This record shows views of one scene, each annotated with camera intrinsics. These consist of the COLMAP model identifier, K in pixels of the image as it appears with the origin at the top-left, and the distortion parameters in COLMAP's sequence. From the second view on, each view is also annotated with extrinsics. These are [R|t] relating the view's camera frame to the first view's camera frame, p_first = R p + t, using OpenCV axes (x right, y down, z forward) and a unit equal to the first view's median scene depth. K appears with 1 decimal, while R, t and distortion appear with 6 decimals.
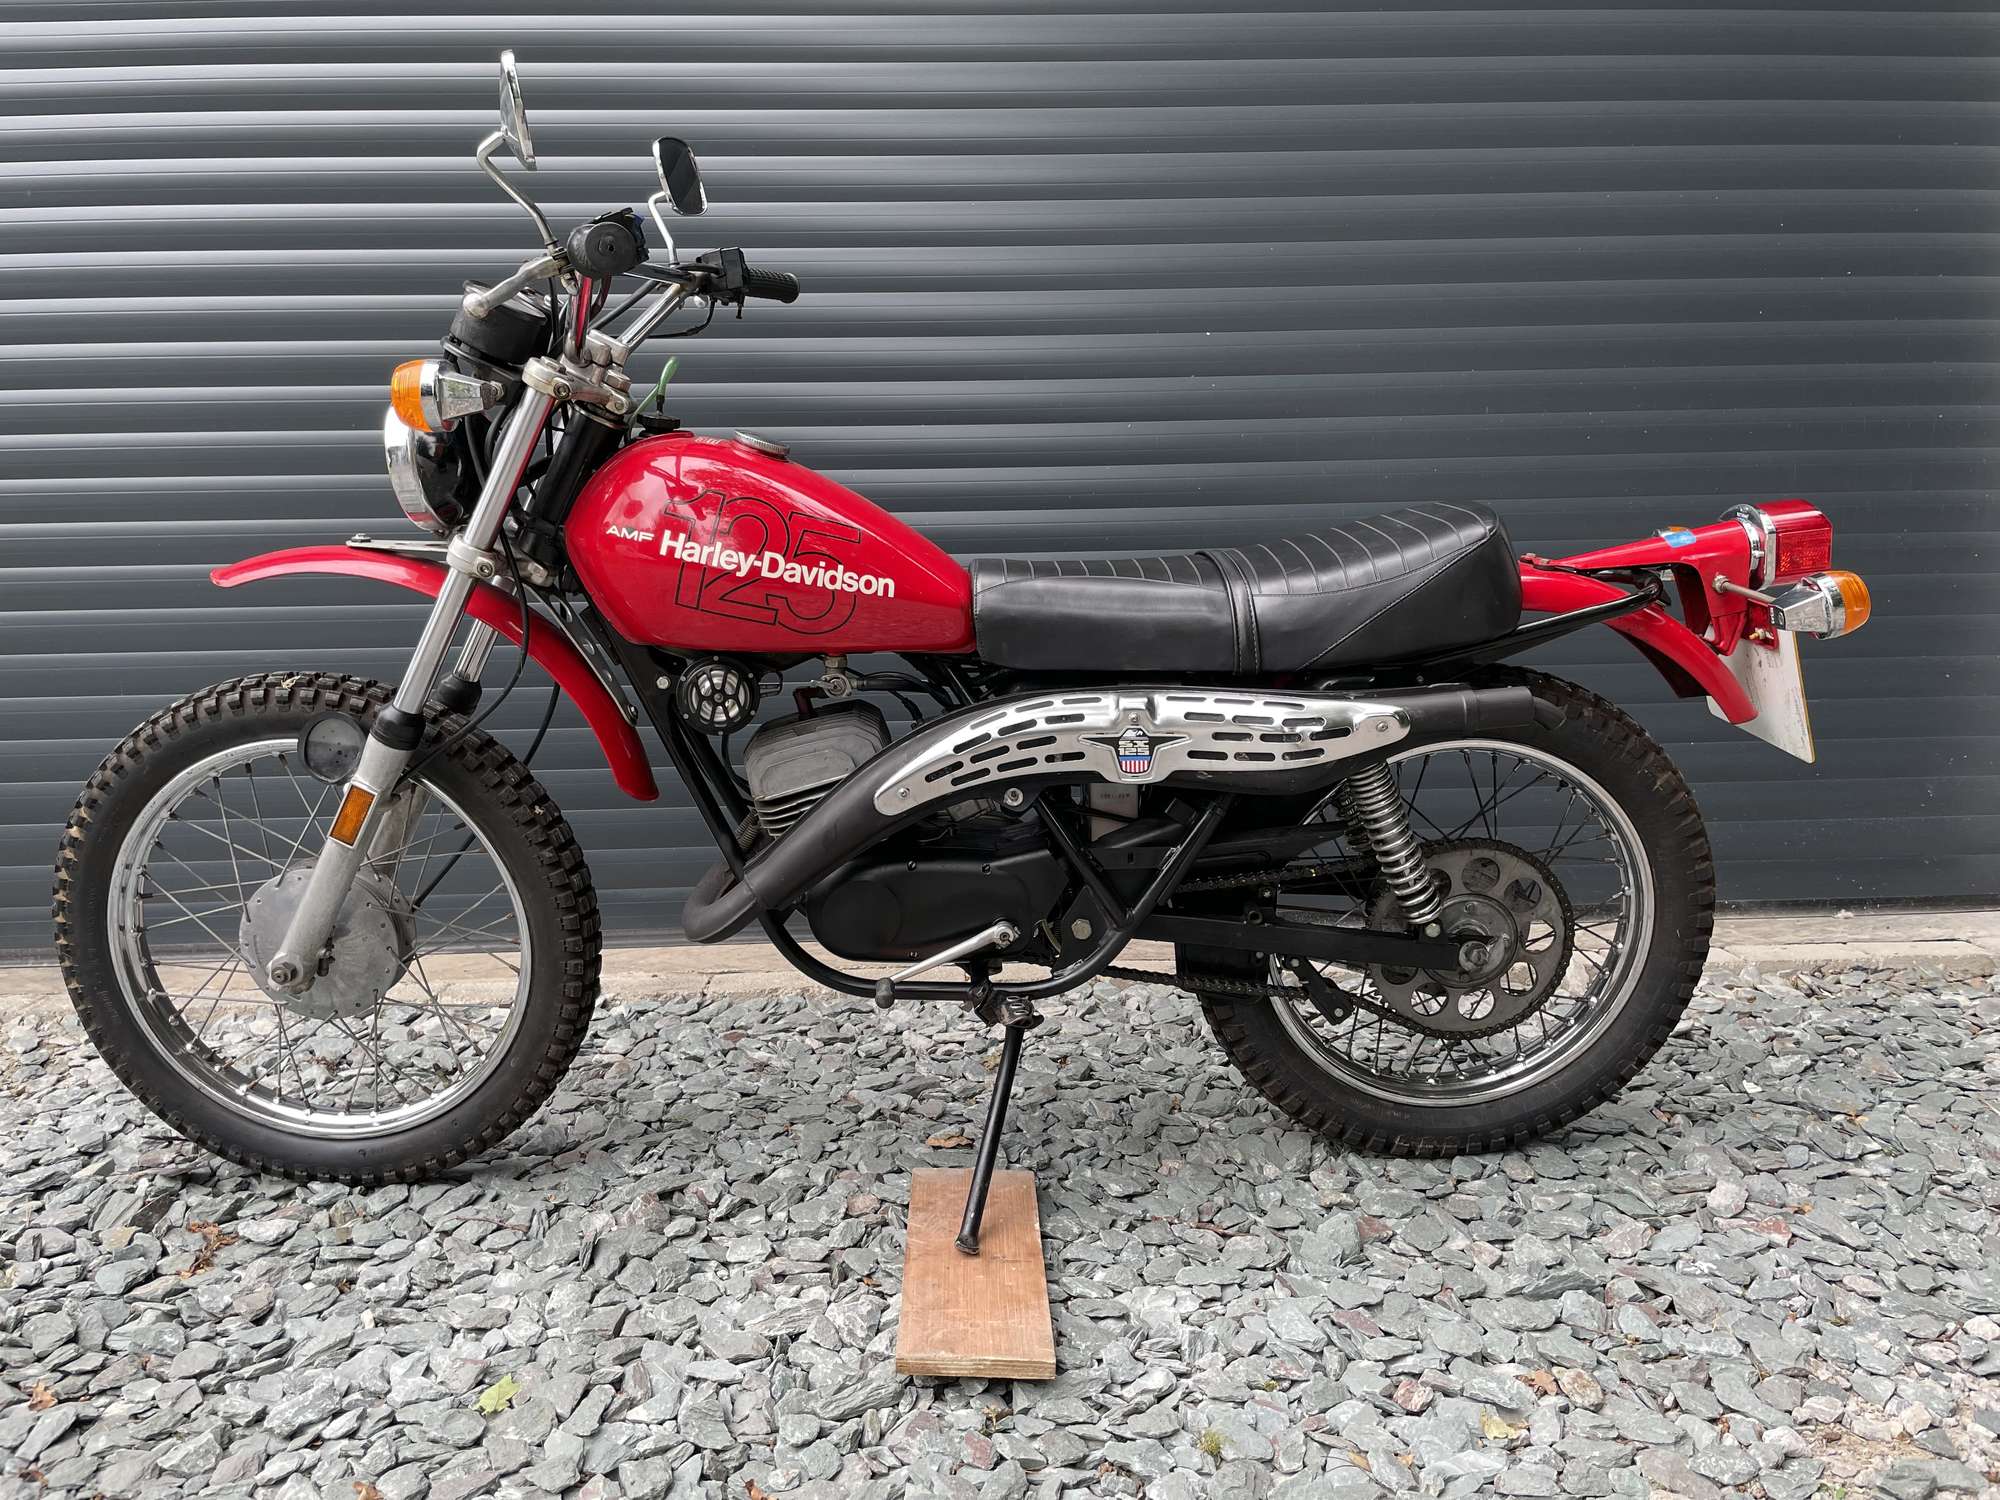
lens RADIAL K [[1549.6, 0, 1011.8], [0, 1549.6, 762.6], [0, 0, 1]] dist [0.064411, -0.123234]
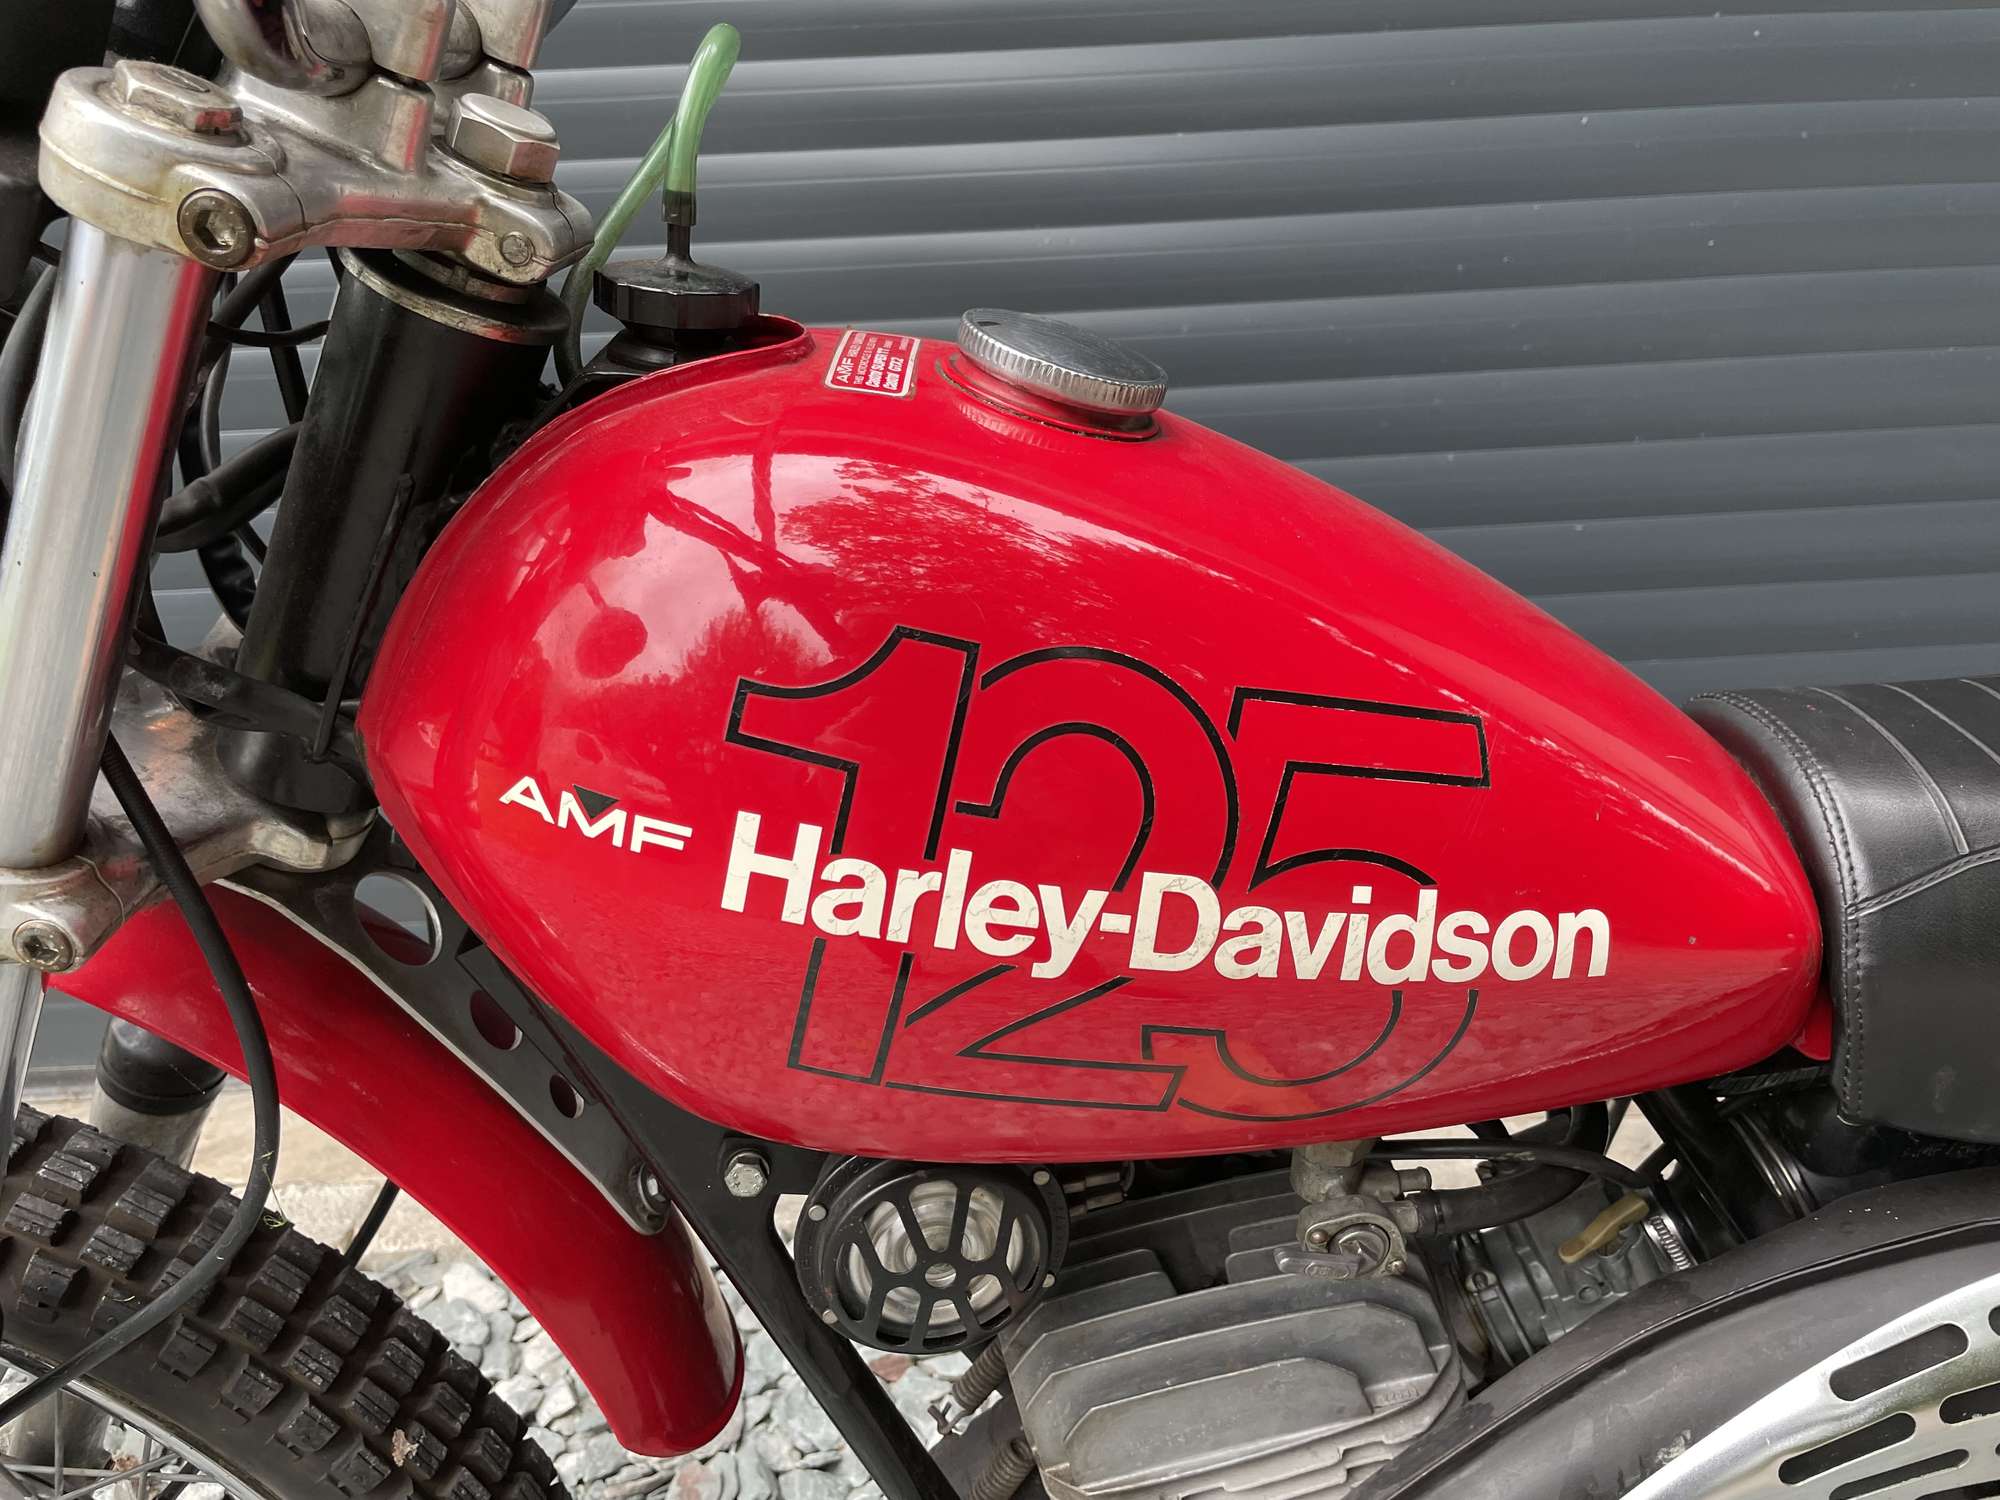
lens RADIAL K [[1548.6, 0, 1000.0], [0, 1548.6, 750.0], [0, 0, 1]] dist [0.078594, -0.125798]
pose [[0.999155, -0.021121, -0.035253, -0.166185], [0.027519, 0.980965, 0.192226, -0.195111], [0.030522, -0.193034, 0.980717, 0.735645]]
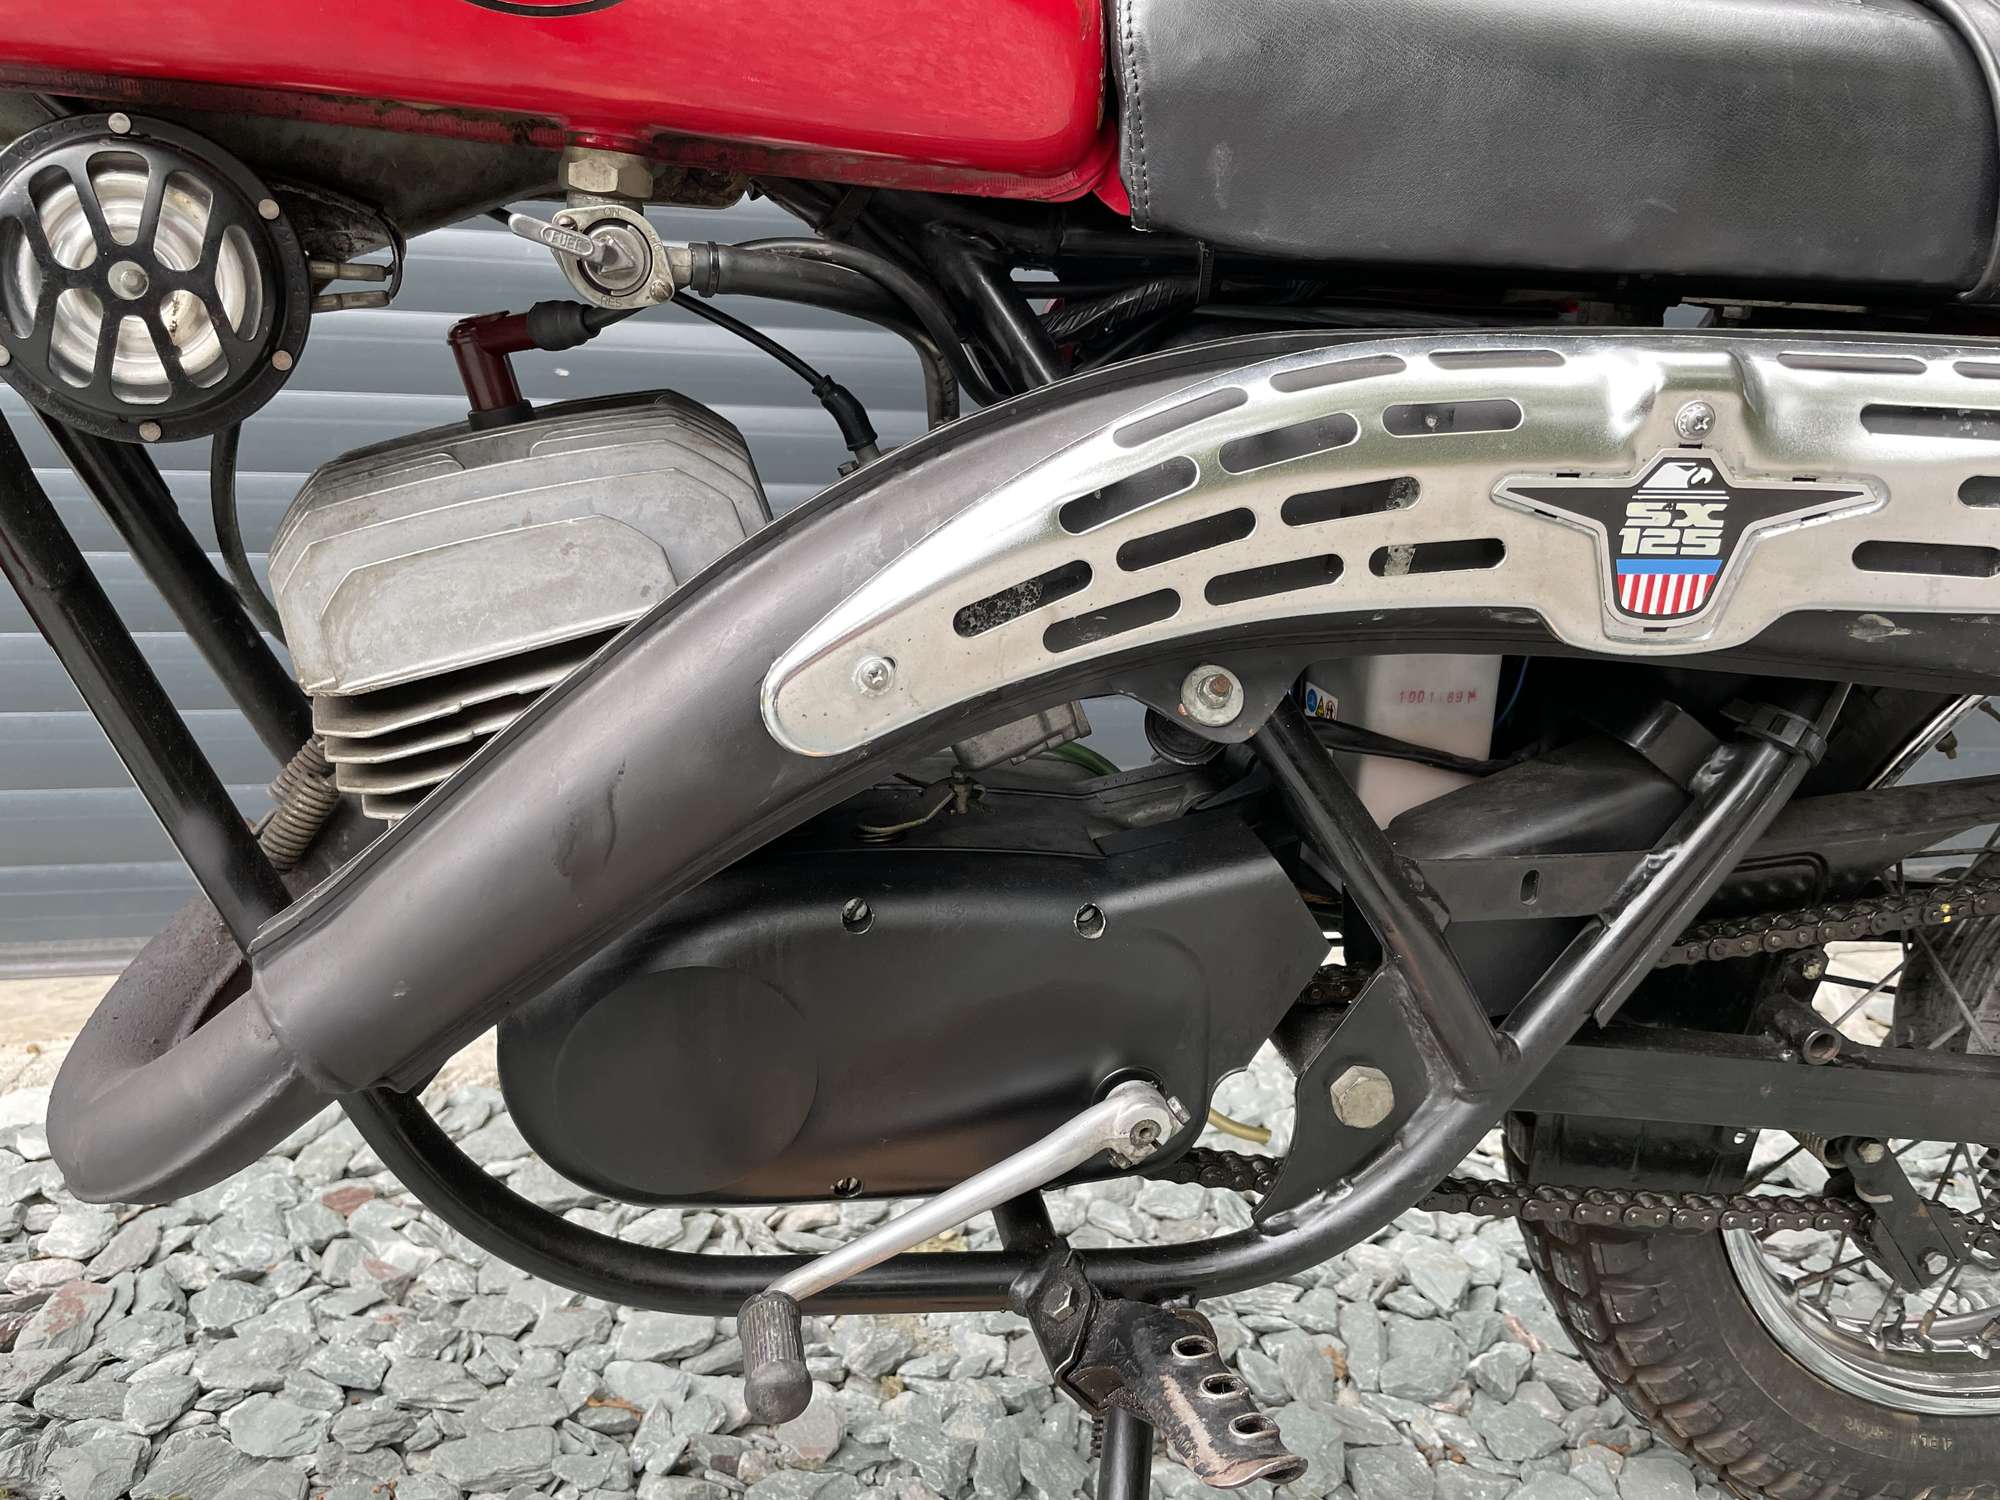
lens RADIAL K [[1548.6, 0, 1000.0], [0, 1548.6, 750.0], [0, 0, 1]] dist [0.078594, -0.125798]
pose [[0.985334, 0.006701, 0.170503, -0.093558], [-0.015788, 0.998522, 0.051998, 0.018390], [-0.169902, -0.053927, 0.983984, 0.727821]]
